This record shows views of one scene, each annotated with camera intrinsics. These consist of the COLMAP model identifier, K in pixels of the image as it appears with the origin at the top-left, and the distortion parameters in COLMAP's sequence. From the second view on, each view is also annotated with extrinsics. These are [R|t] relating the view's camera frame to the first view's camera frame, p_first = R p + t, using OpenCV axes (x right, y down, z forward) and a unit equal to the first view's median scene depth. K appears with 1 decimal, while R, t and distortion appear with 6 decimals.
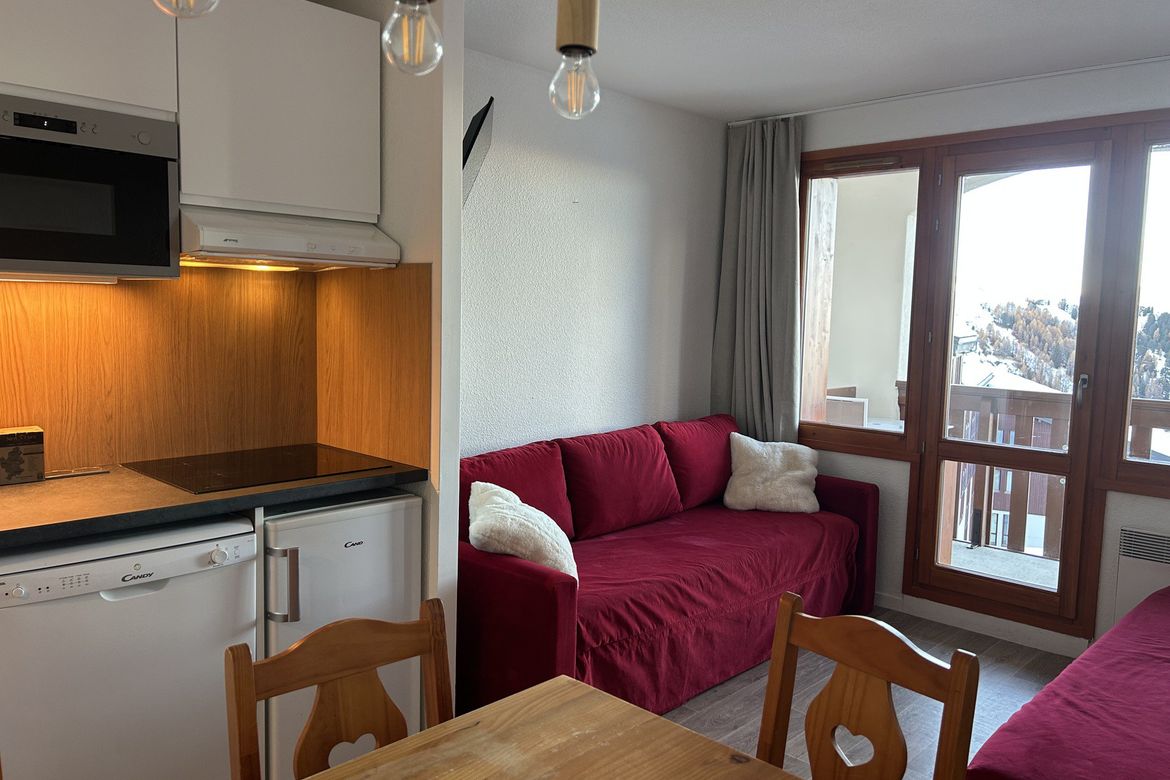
lens RADIAL K [[872.2, 0, 589.0], [0, 872.2, 390.7], [0, 0, 1]] dist [0.070081, -0.075794]
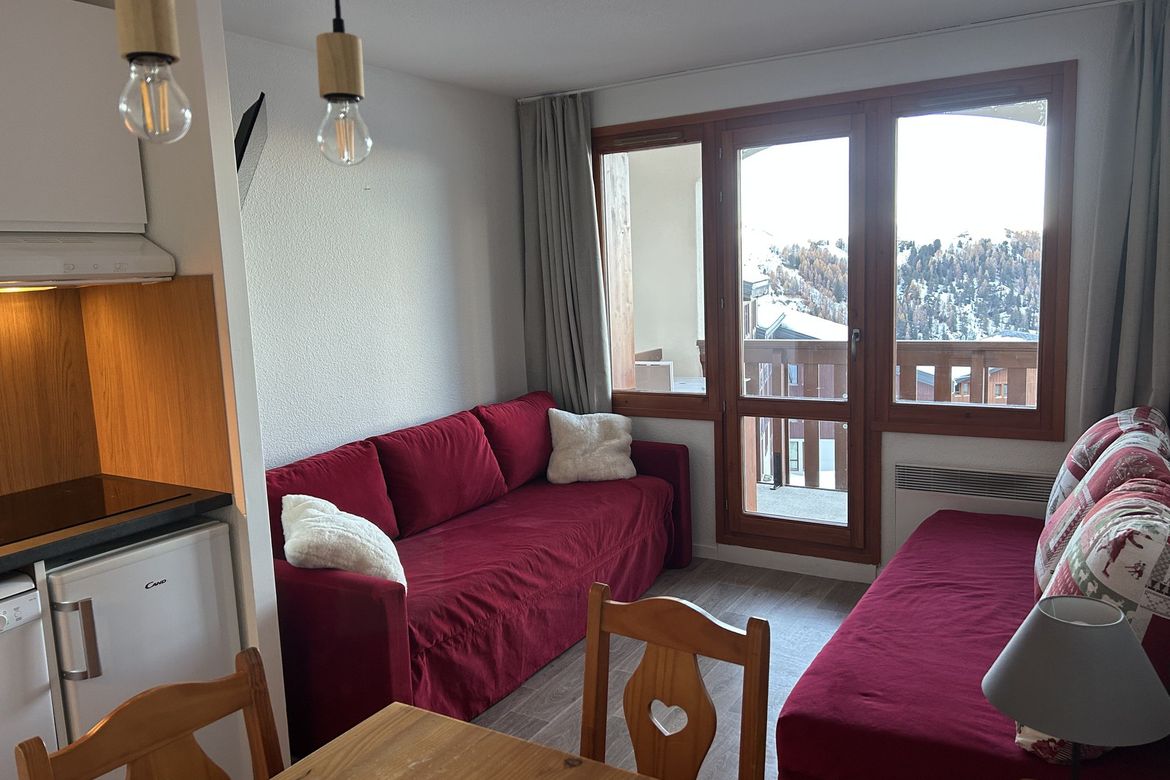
lens RADIAL K [[872.2, 0, 589.0], [0, 872.2, 390.7], [0, 0, 1]] dist [0.070081, -0.075794]
pose [[0.975030, -0.092925, 0.201695, 0.009214], [0.083952, 0.995080, 0.052617, -0.034785], [-0.205592, -0.034371, 0.978034, -0.005495]]
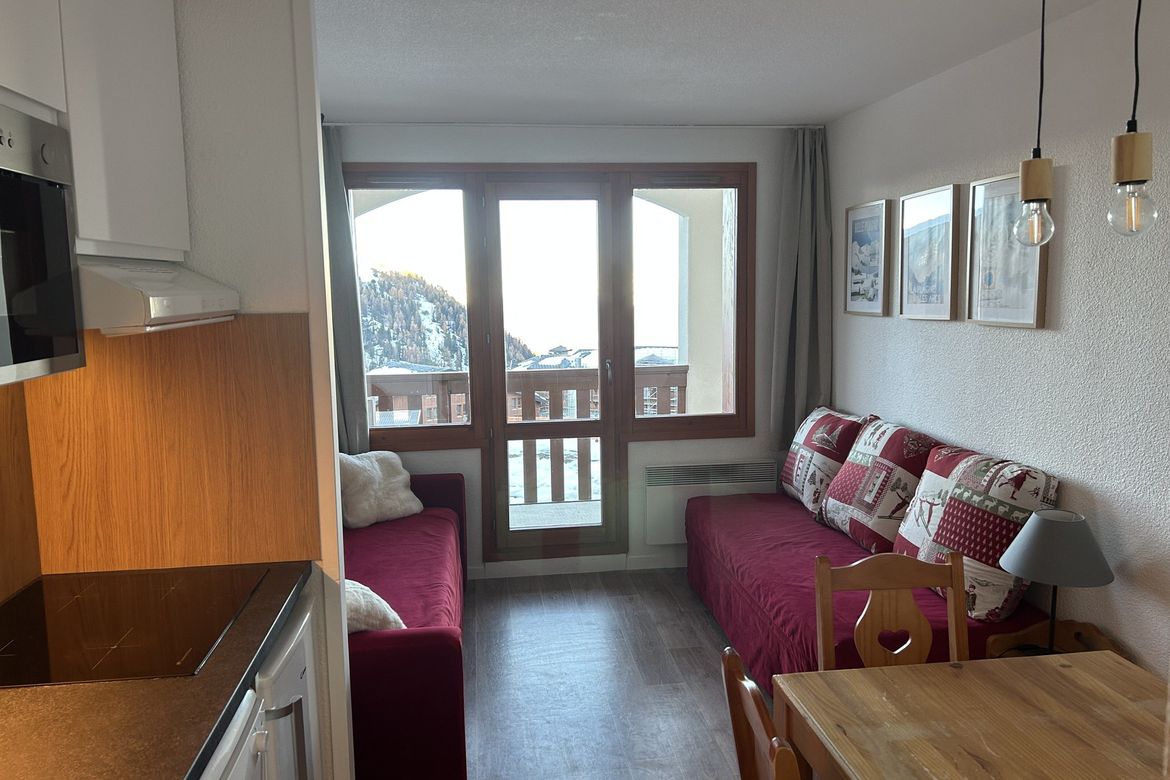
lens RADIAL K [[872.2, 0, 589.0], [0, 872.2, 390.7], [0, 0, 1]] dist [0.070081, -0.075794]
pose [[0.631807, -0.129545, 0.764223, -0.589101], [0.106119, 0.991108, 0.080273, -0.100403], [-0.767827, 0.030381, 0.639937, 0.238897]]
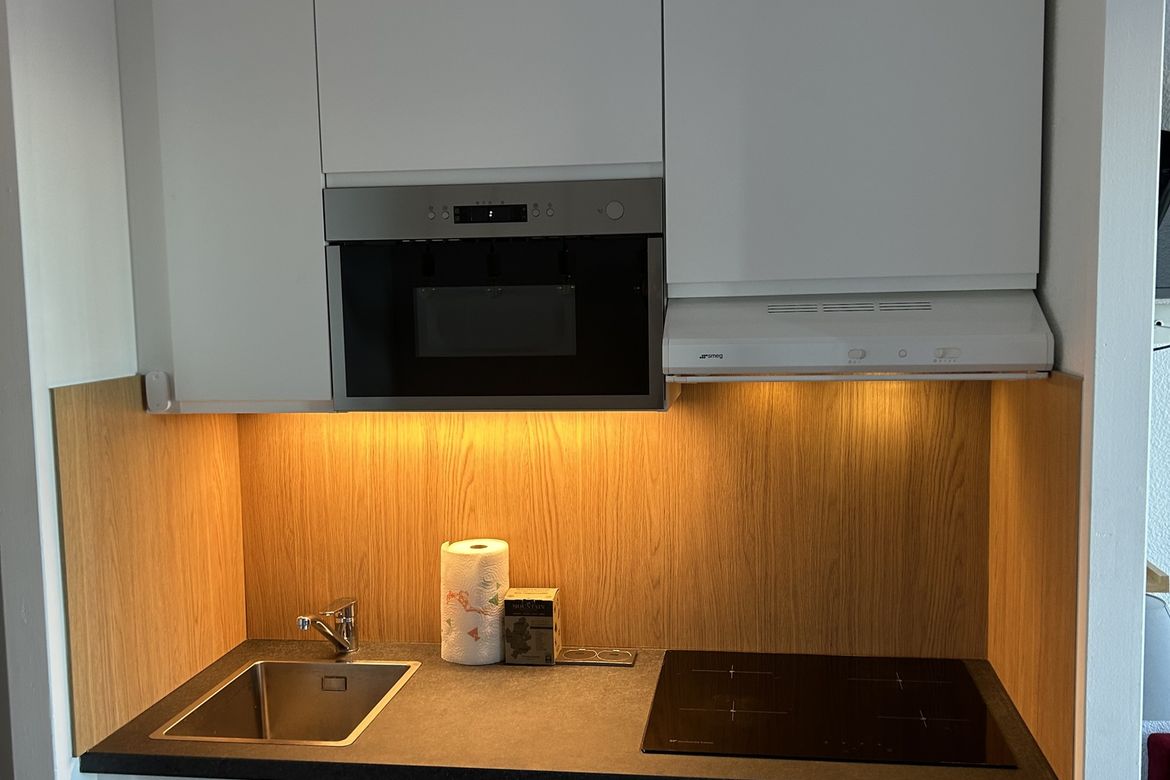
lens RADIAL K [[1147.9, 0, 585.0], [0, 1147.9, 390.0], [0, 0, 1]] dist [0.119355, -0.221973]
pose [[0.569729, 0.038067, -0.820950, 0.168045], [-0.046529, 0.998819, 0.014024, -0.122794], [0.820514, 0.030208, 0.570827, 0.371041]]
